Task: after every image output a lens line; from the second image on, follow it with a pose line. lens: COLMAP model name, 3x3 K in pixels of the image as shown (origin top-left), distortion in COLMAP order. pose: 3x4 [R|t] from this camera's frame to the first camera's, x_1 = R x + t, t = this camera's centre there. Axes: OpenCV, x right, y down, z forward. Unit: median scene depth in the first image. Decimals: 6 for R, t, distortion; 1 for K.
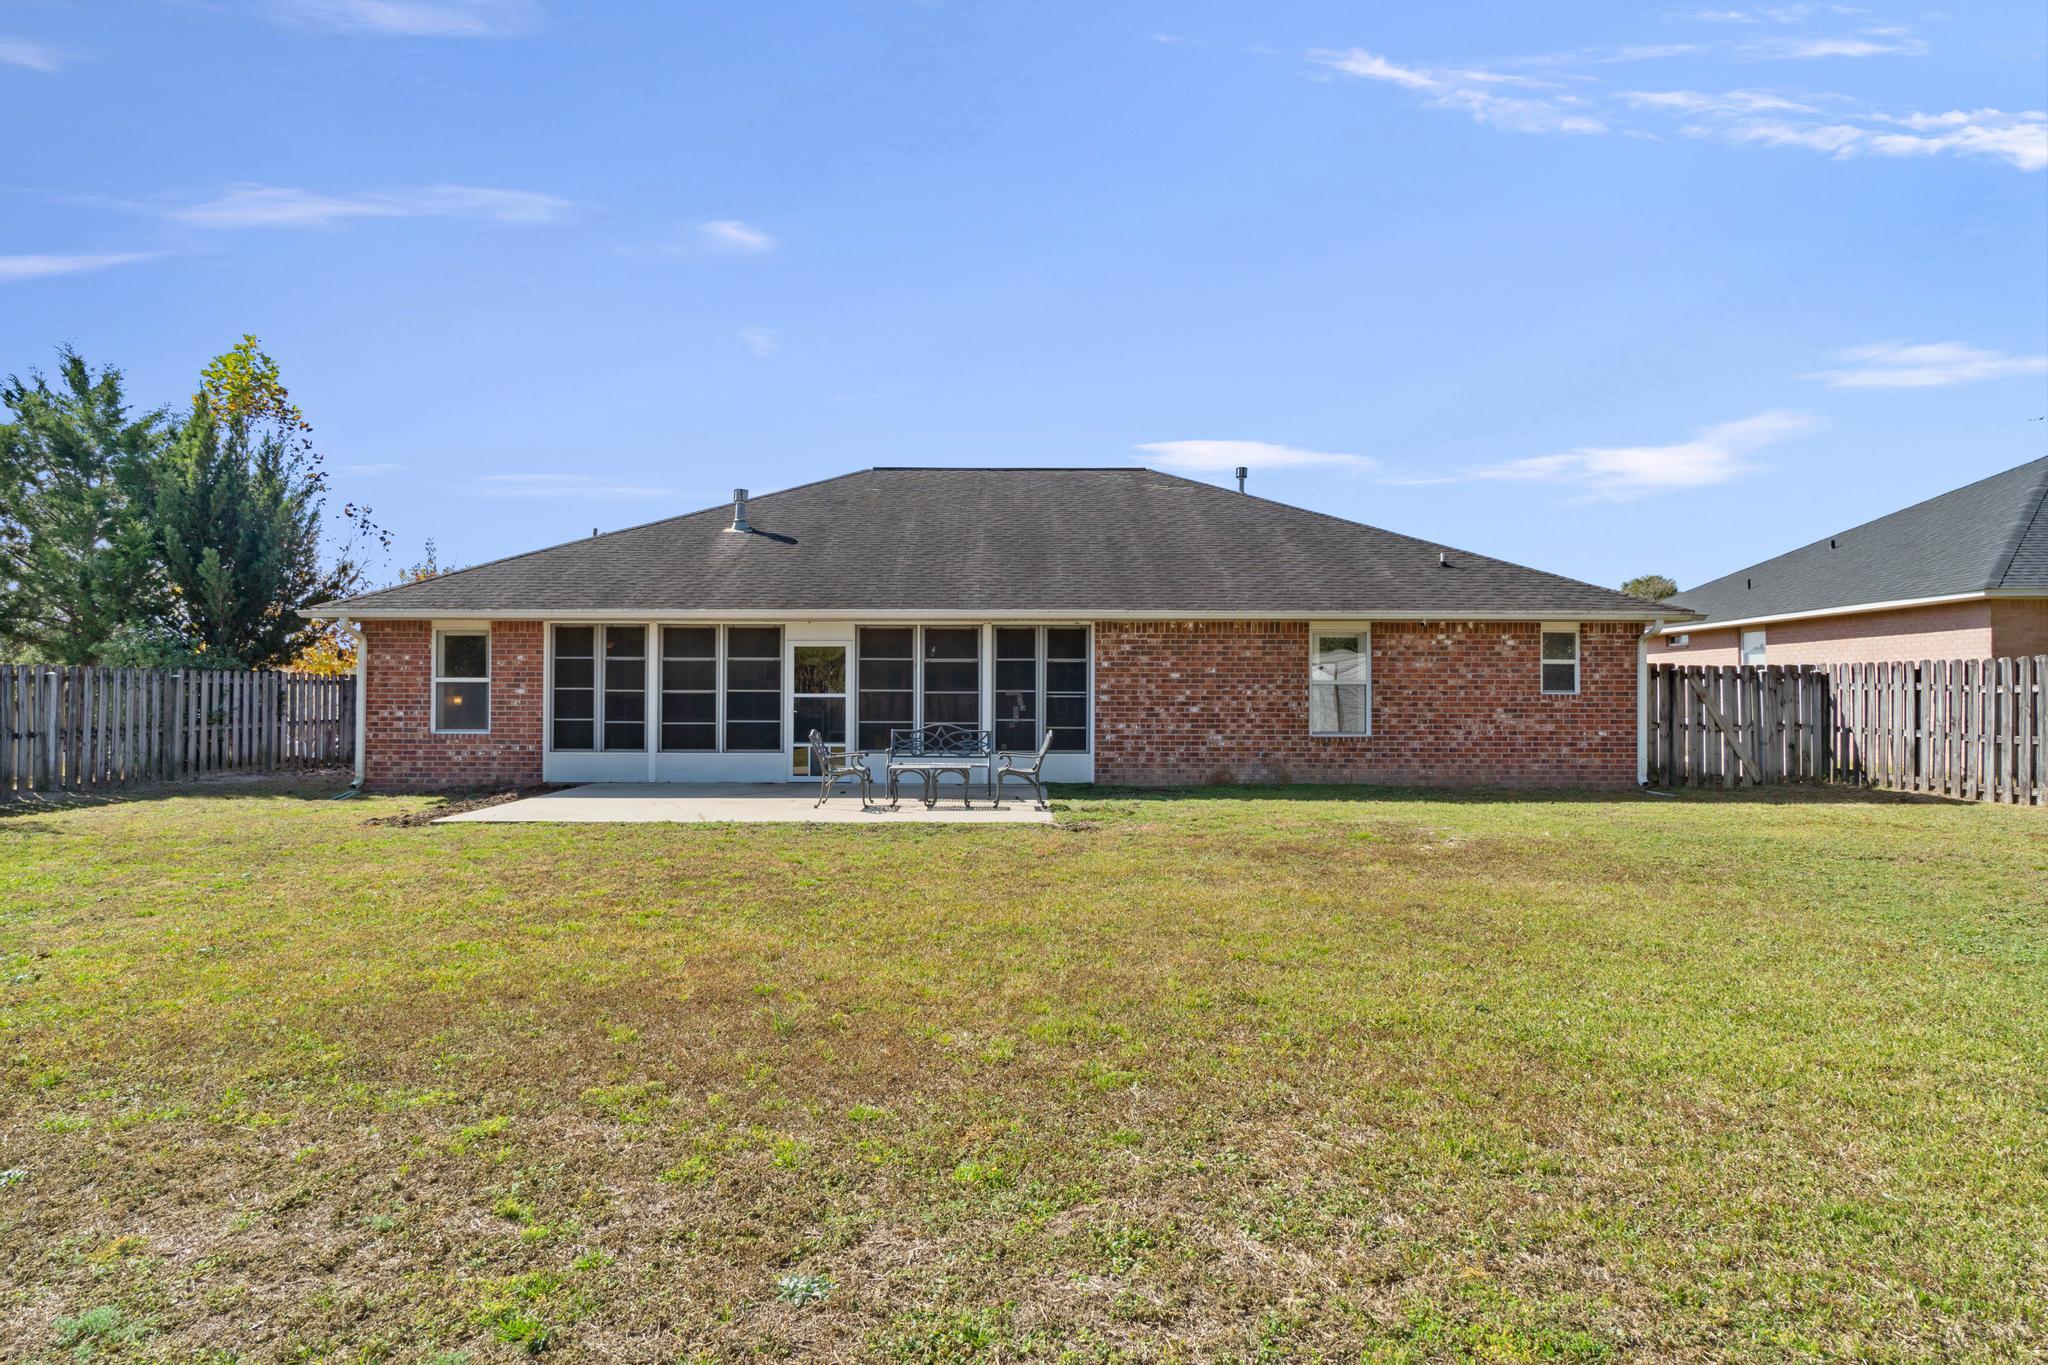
lens RADIAL K [[886.1, 0, 1015.5], [0, 886.1, 684.1], [0, 0, 1]] dist [-0.002661, 0.000377]
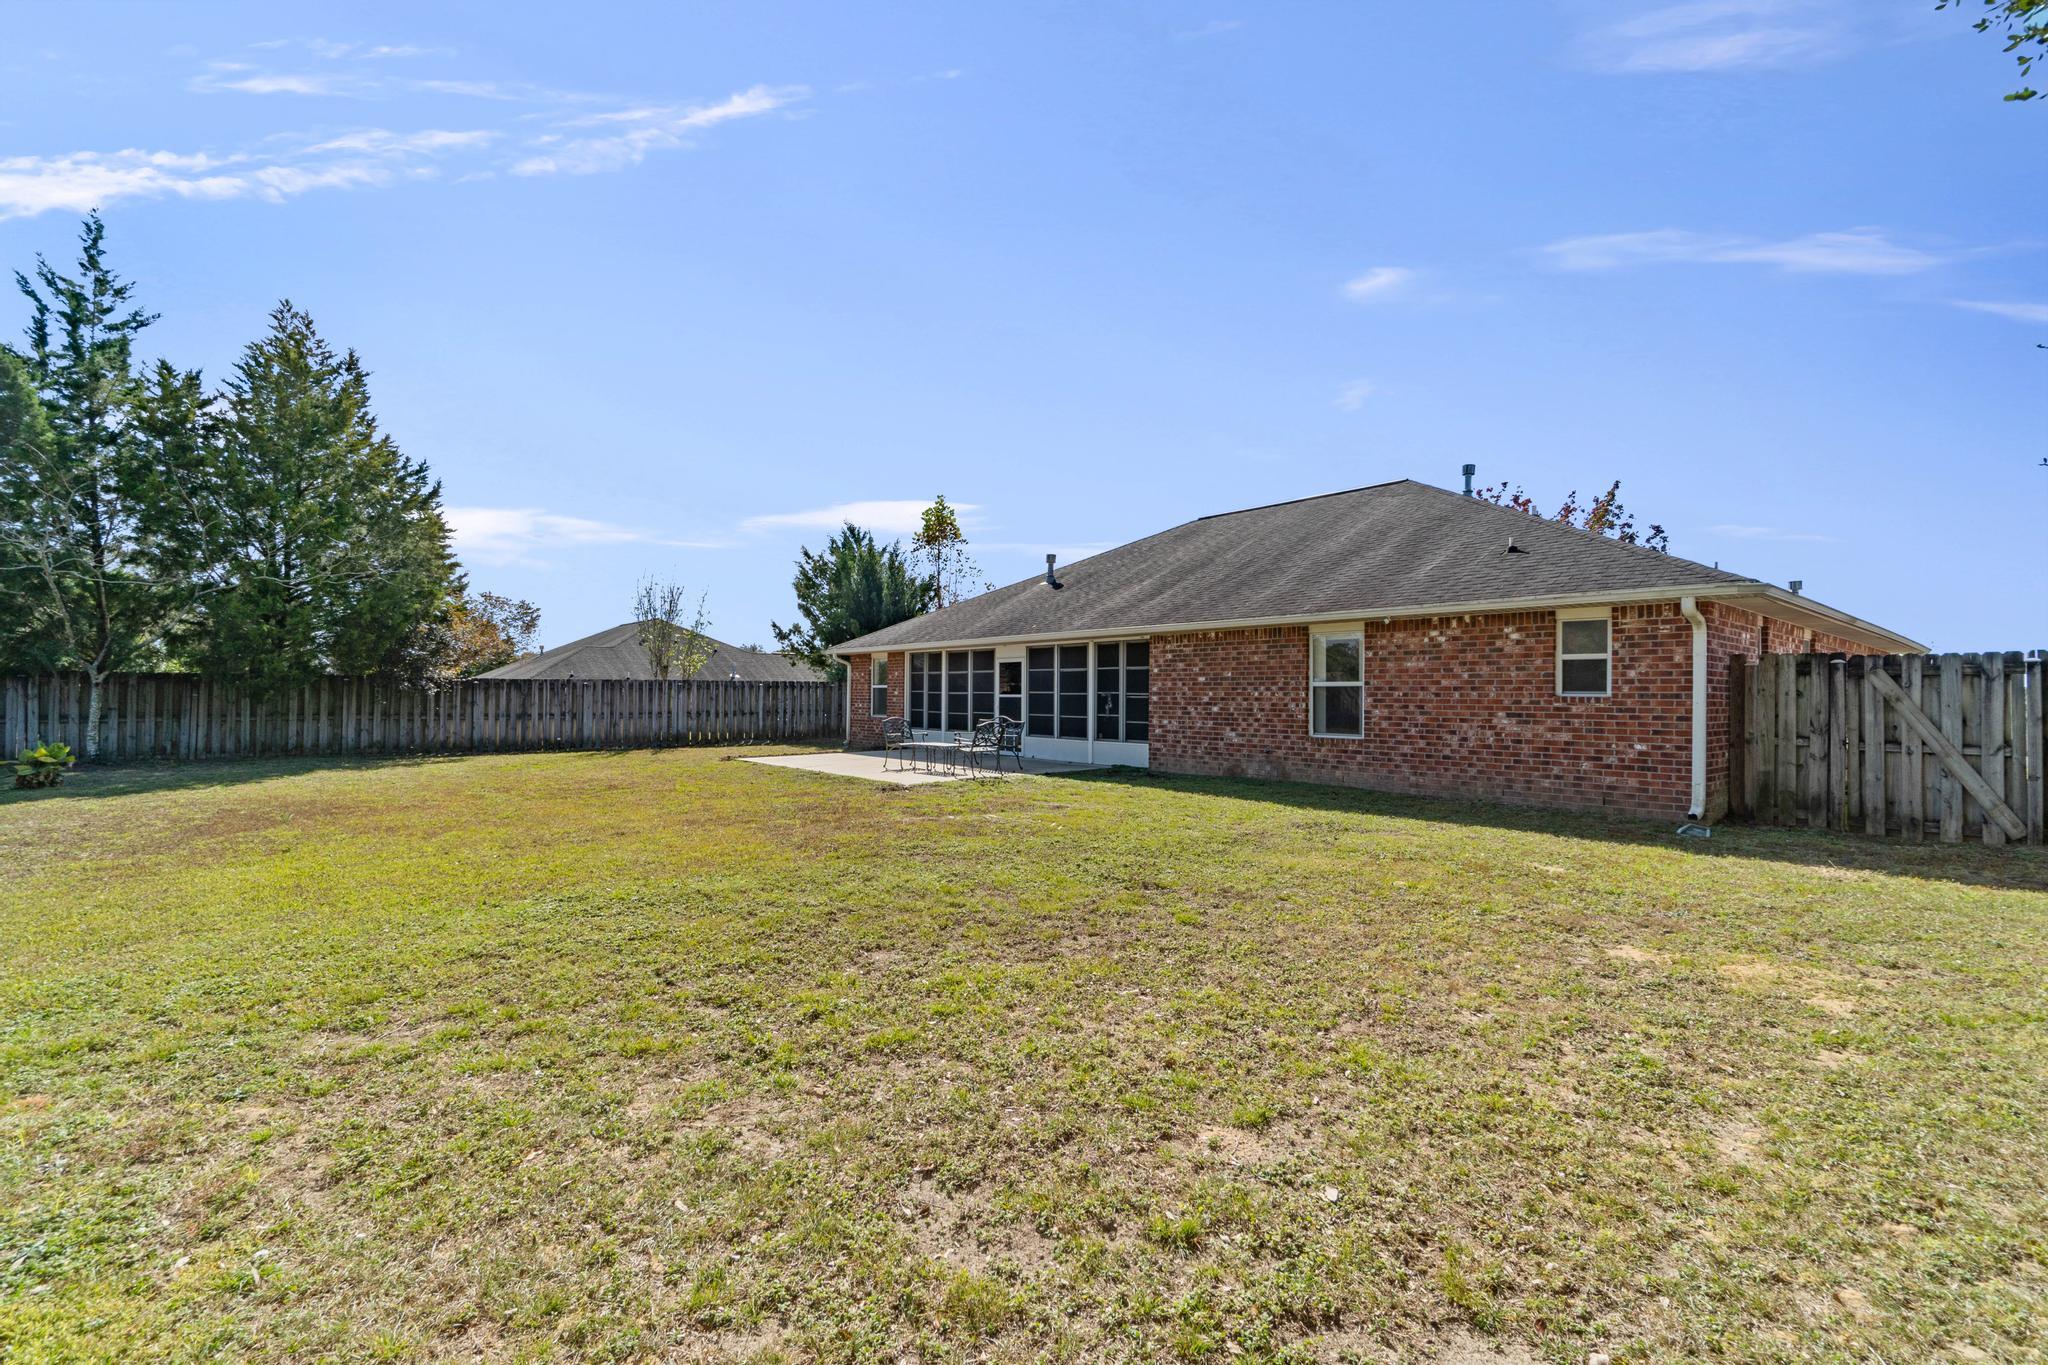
lens RADIAL K [[886.1, 0, 1015.5], [0, 886.1, 684.1], [0, 0, 1]] dist [-0.002661, 0.000377]
pose [[0.641649, -0.007745, -0.766960, 0.902237], [0.005447, 0.999970, -0.005541, 0.001793], [0.766979, -0.000622, 0.641671, 0.077790]]
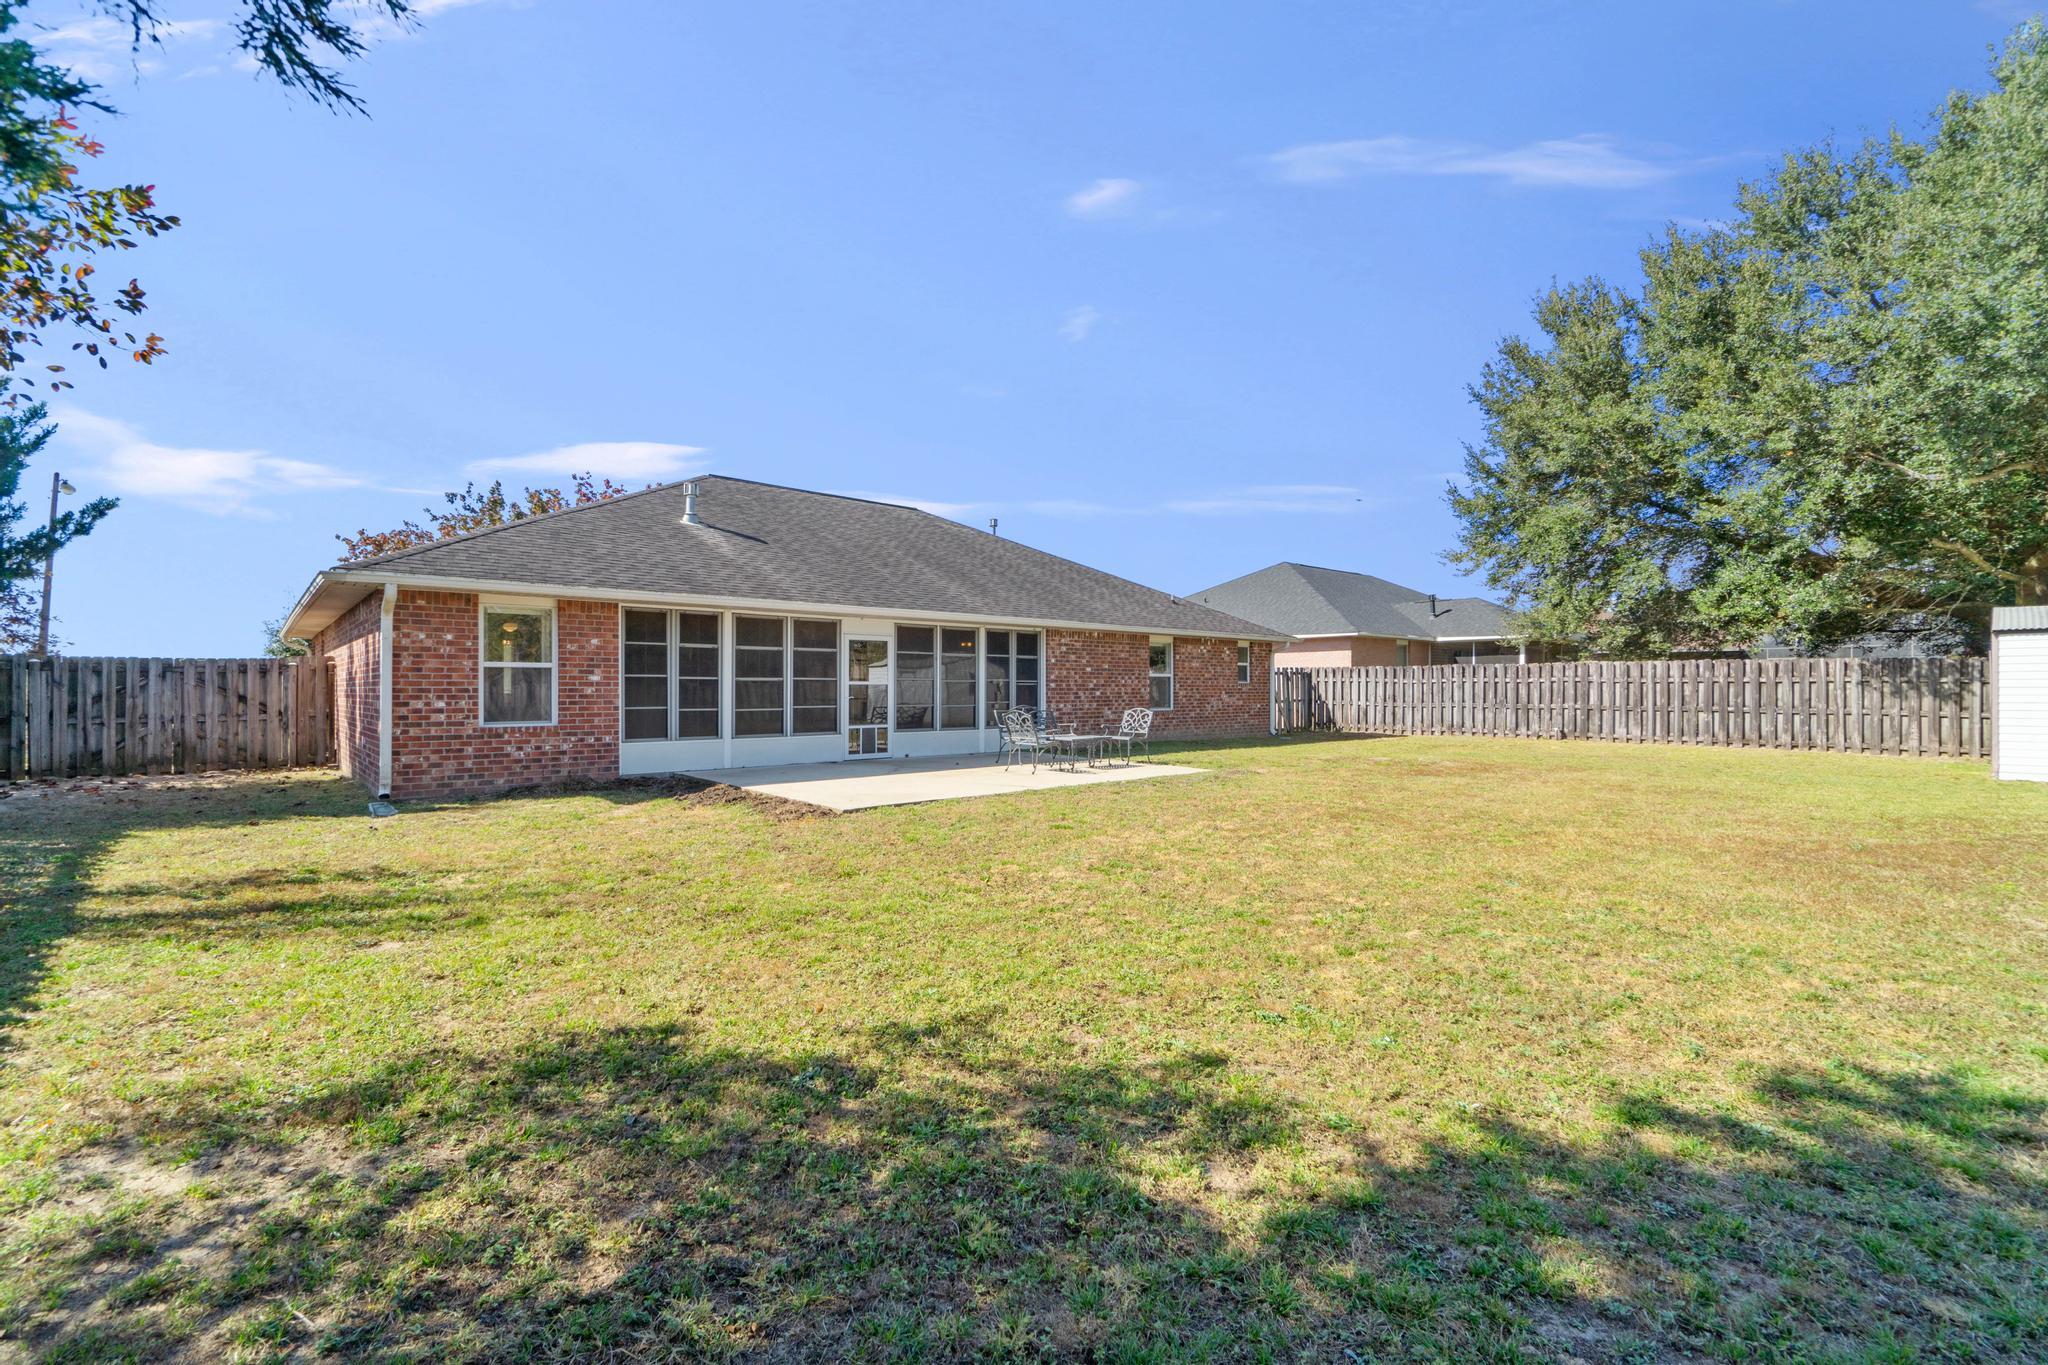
lens RADIAL K [[886.1, 0, 1015.5], [0, 886.1, 684.1], [0, 0, 1]] dist [-0.002661, 0.000377]
pose [[0.743834, 0.000645, 0.668365, -0.849281], [-0.013406, 0.999813, 0.013954, -0.004430], [-0.668230, -0.019340, 0.743703, 0.024136]]
